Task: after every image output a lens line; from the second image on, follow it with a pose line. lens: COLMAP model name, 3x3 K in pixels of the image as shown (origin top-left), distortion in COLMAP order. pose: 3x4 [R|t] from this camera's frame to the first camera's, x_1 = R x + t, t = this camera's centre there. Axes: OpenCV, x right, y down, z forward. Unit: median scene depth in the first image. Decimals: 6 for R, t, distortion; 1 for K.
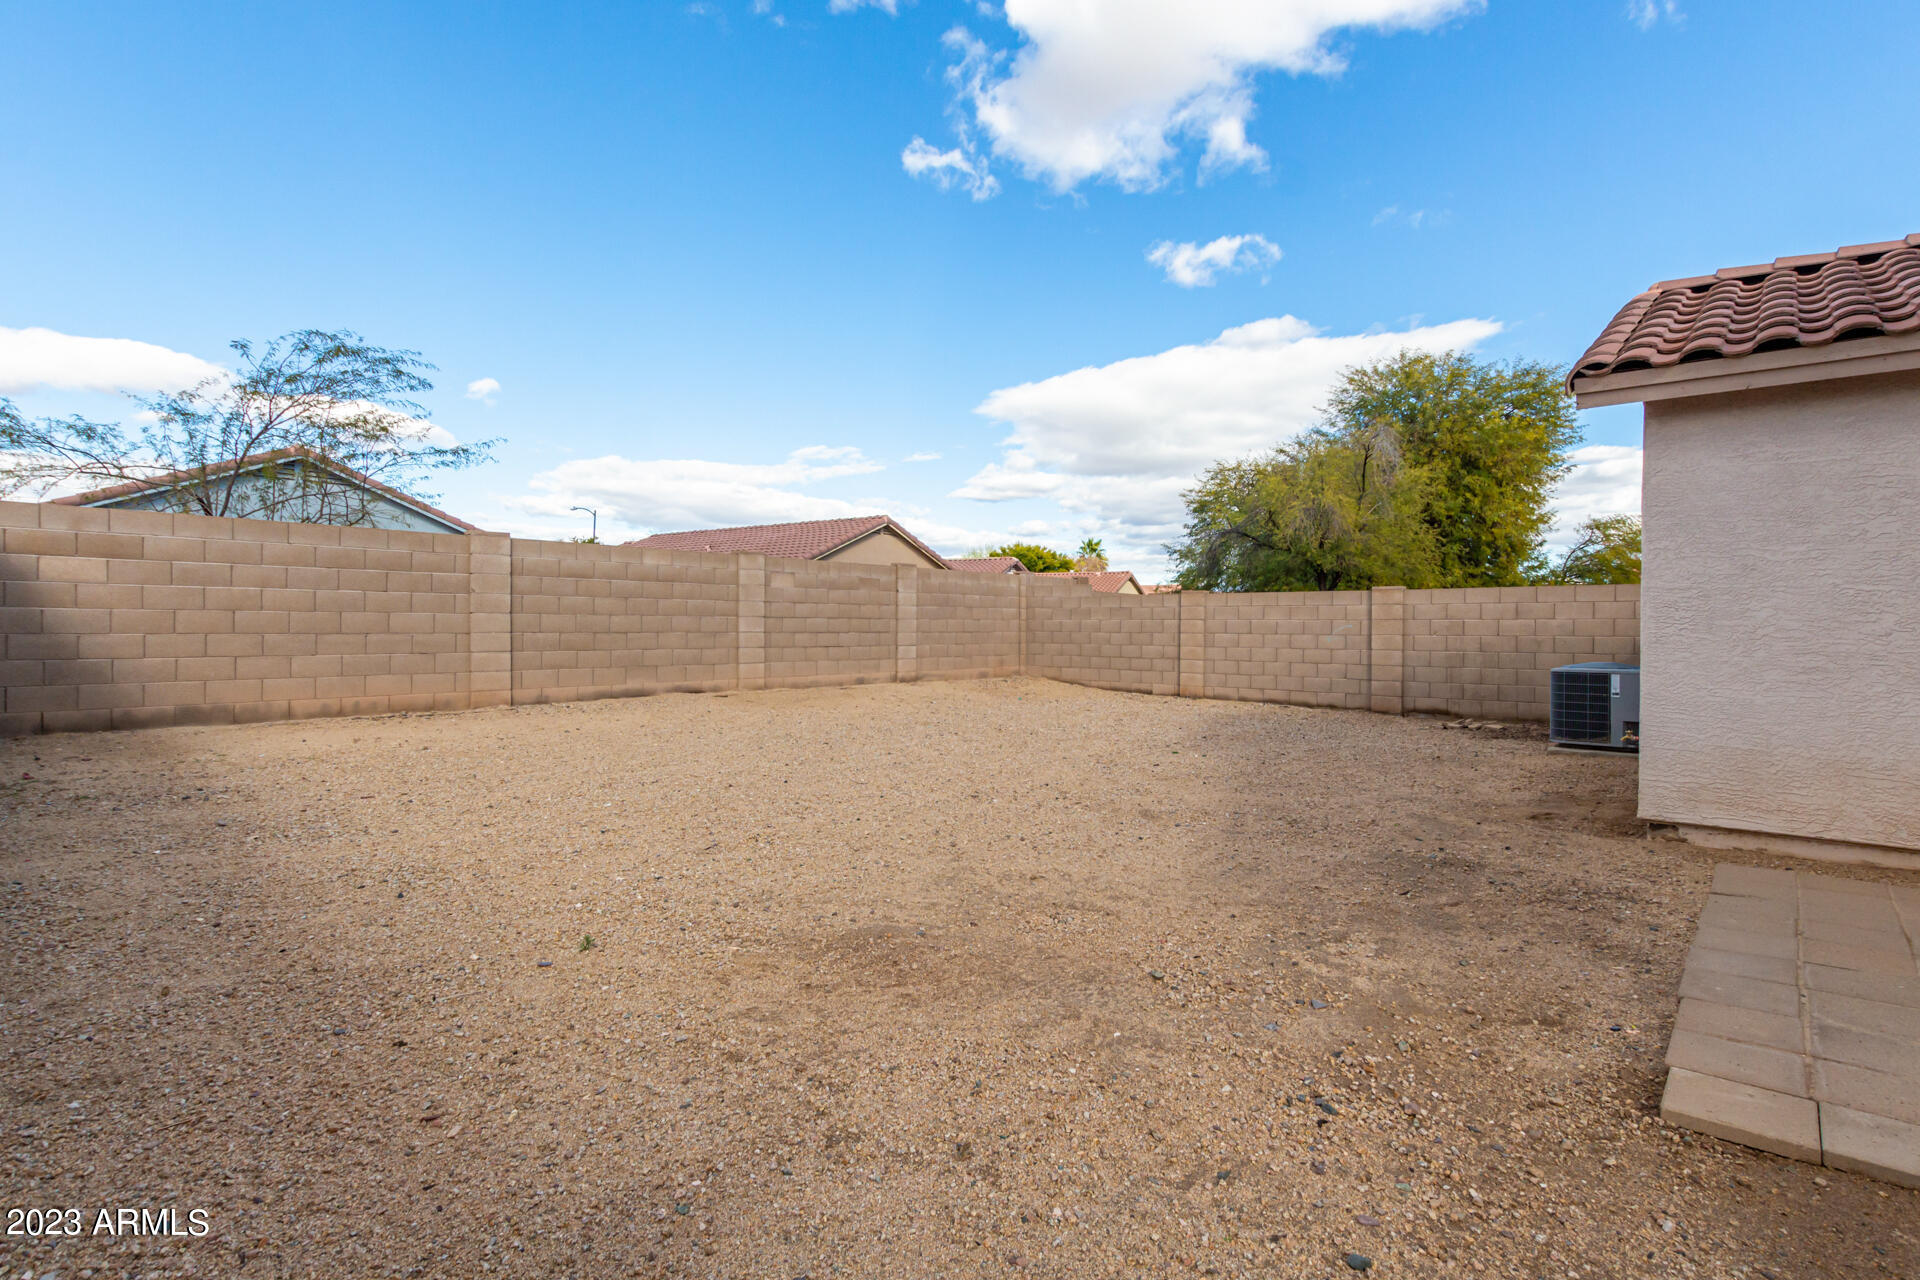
lens RADIAL K [[882.8, 0, 963.1], [0, 882.8, 628.3], [0, 0, 1]] dist [-0.003080, -0.003359]
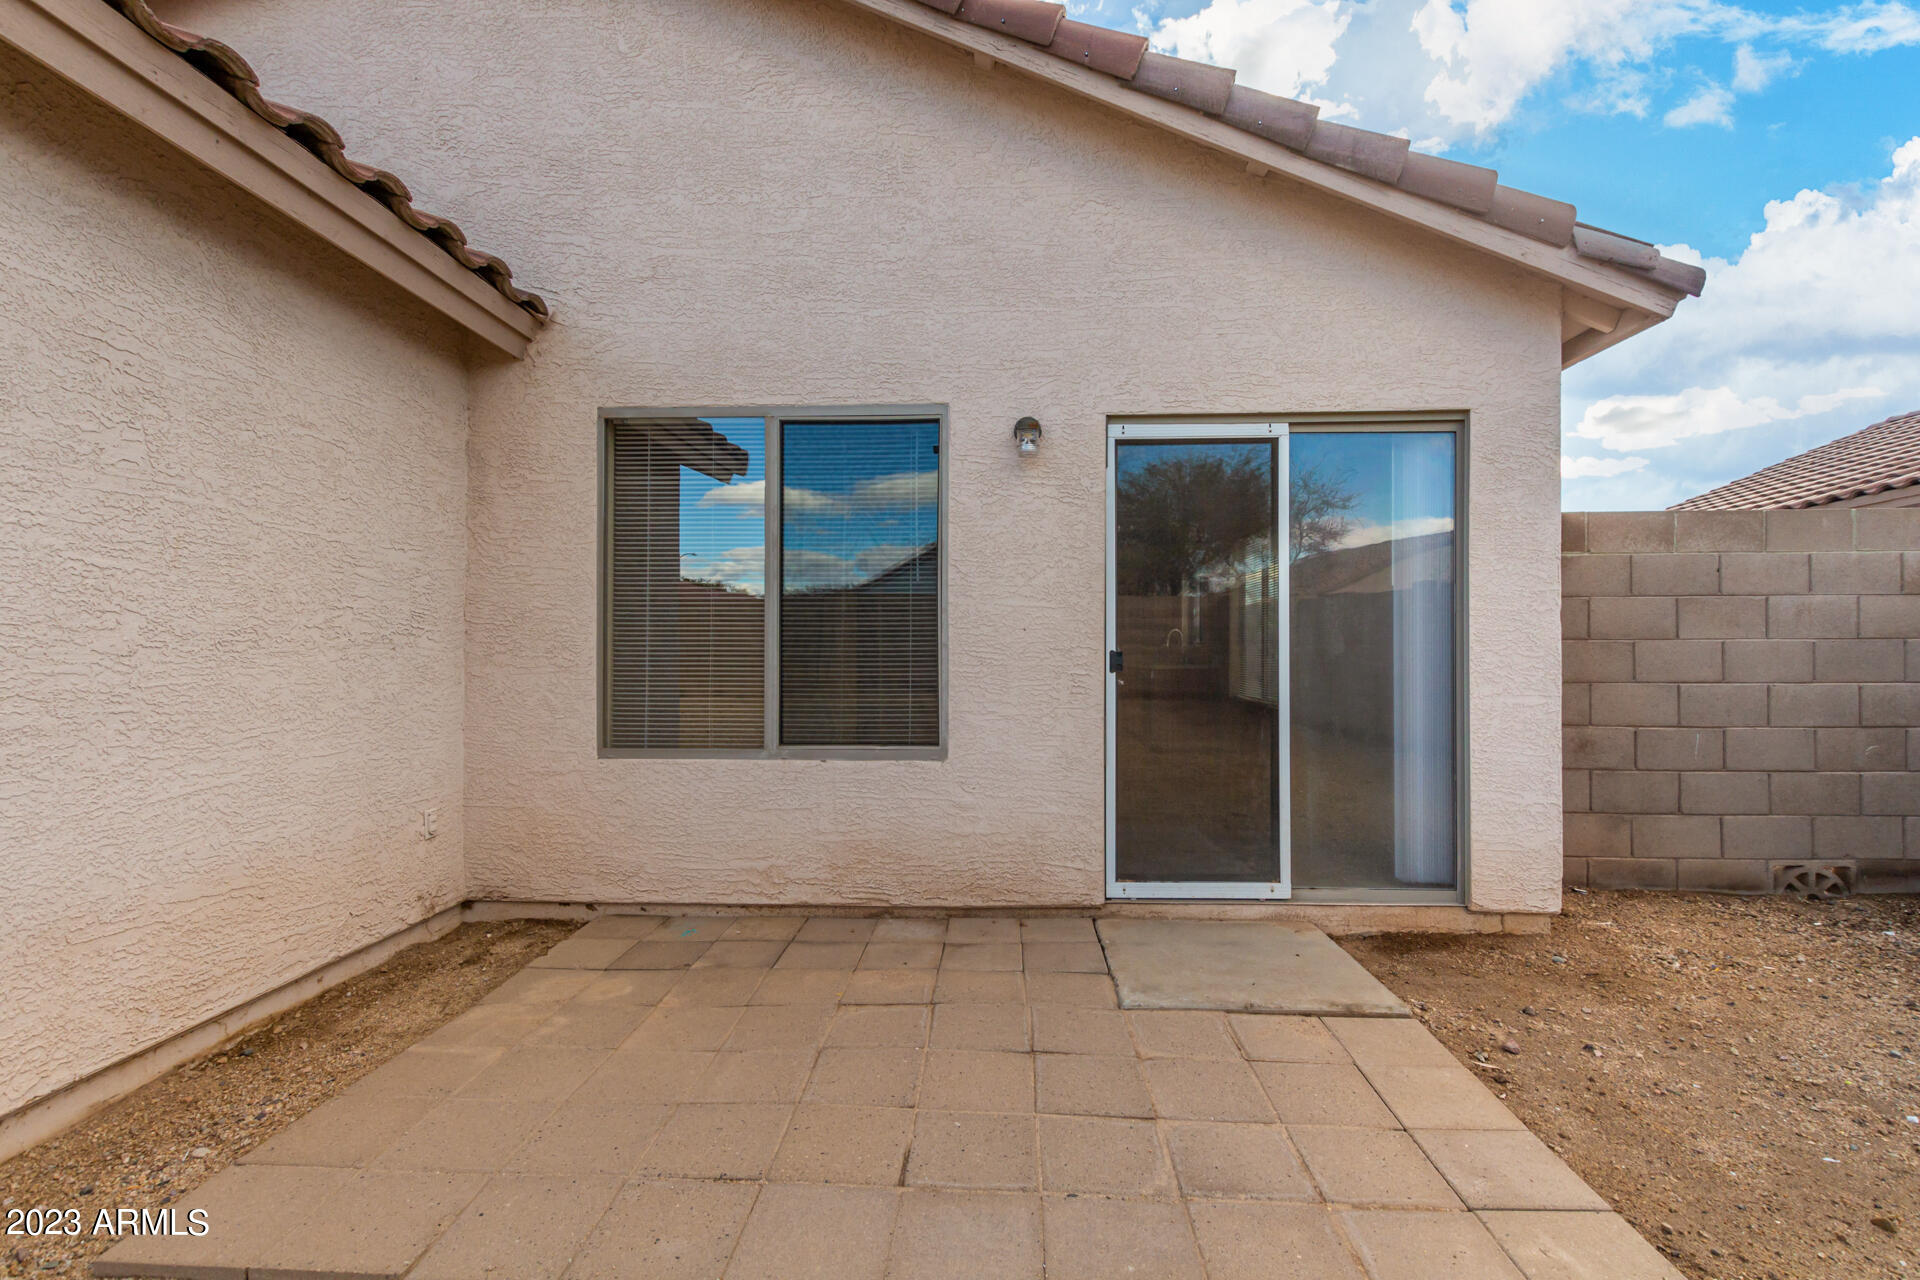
lens RADIAL K [[882.8, 0, 964.3], [0, 882.8, 645.9], [0, 0, 1]] dist [-0.003080, -0.003359]
pose [[-0.648250, -0.004654, 0.761413, 0.114196], [-0.000084, 0.999982, 0.006041, -0.000199], [-0.761427, 0.003852, -0.648239, 0.332979]]
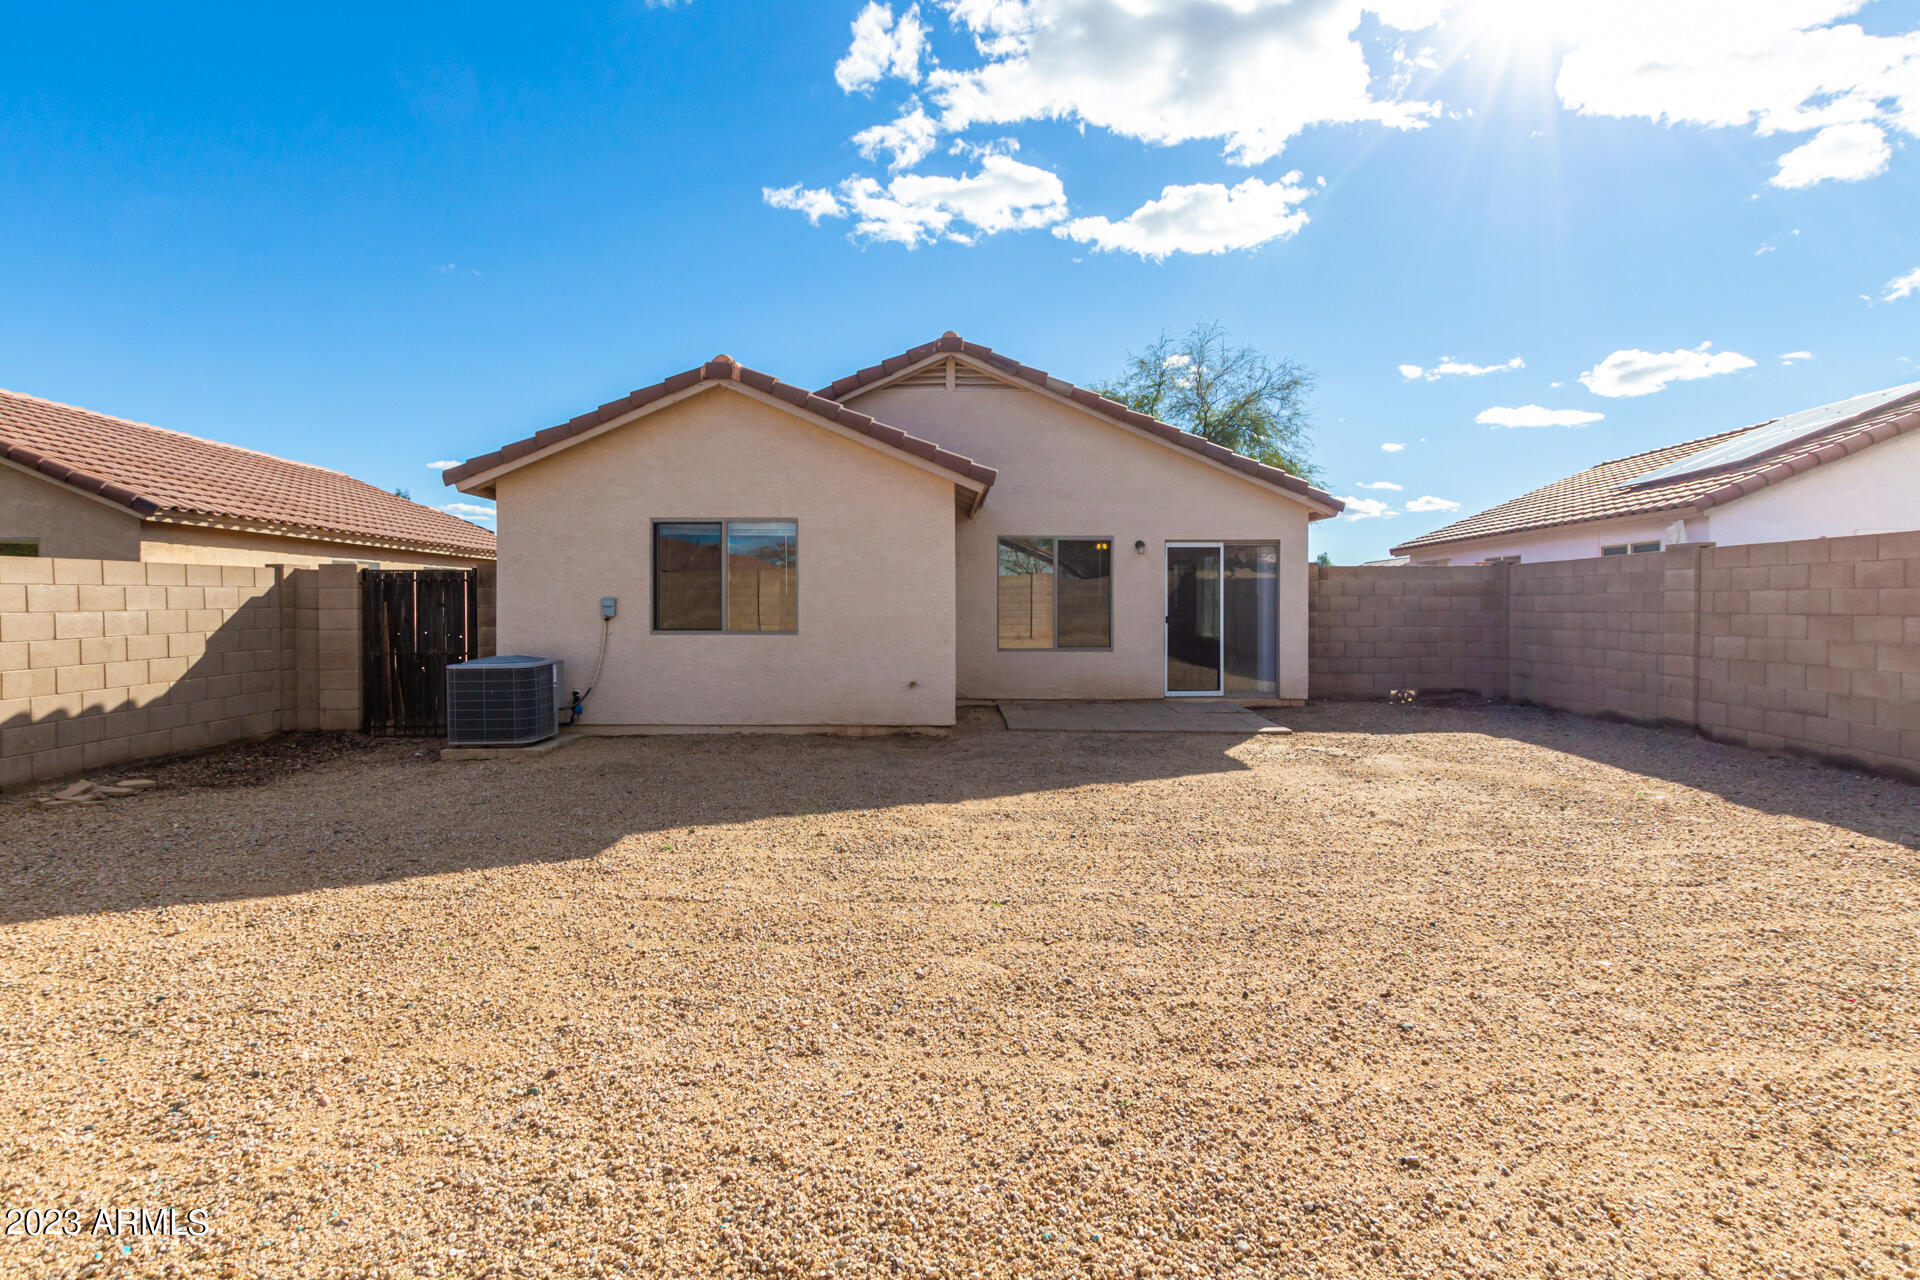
lens RADIAL K [[882.8, 0, 960.9], [0, 882.8, 622.0], [0, 0, 1]] dist [-0.003080, -0.003359]
pose [[-0.686125, -0.023865, 0.727092, -0.231907], [0.000277, 0.999453, 0.033066, -0.022591], [-0.727483, 0.022889, -0.685743, 0.921495]]
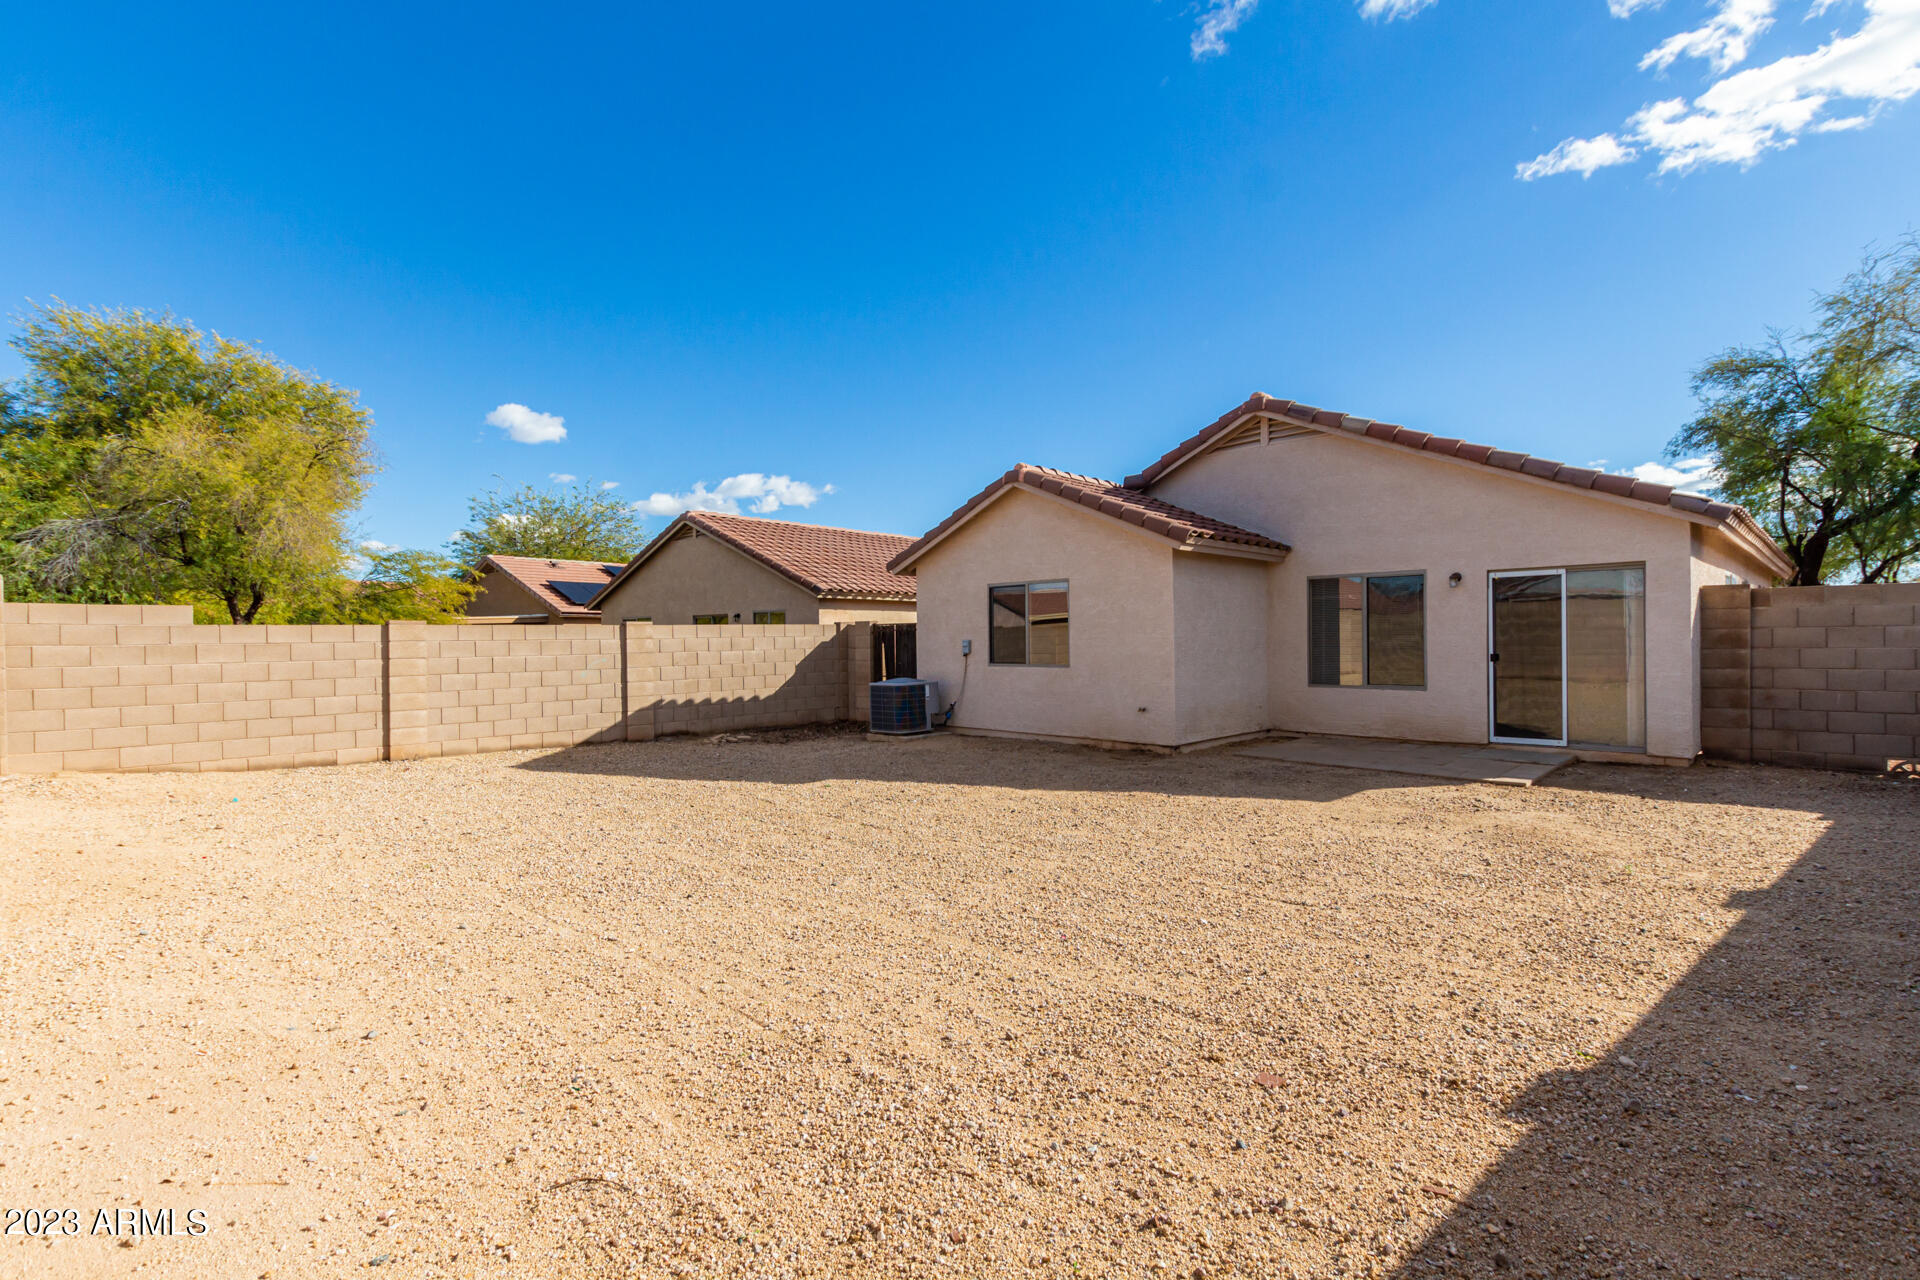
lens RADIAL K [[882.8, 0, 964.9], [0, 882.8, 650.2], [0, 0, 1]] dist [-0.003080, -0.003359]
pose [[0.038353, -0.017590, 0.999109, -0.580995], [0.018333, 0.999689, 0.016896, -0.024793], [-0.999096, 0.017669, 0.038664, 0.580243]]
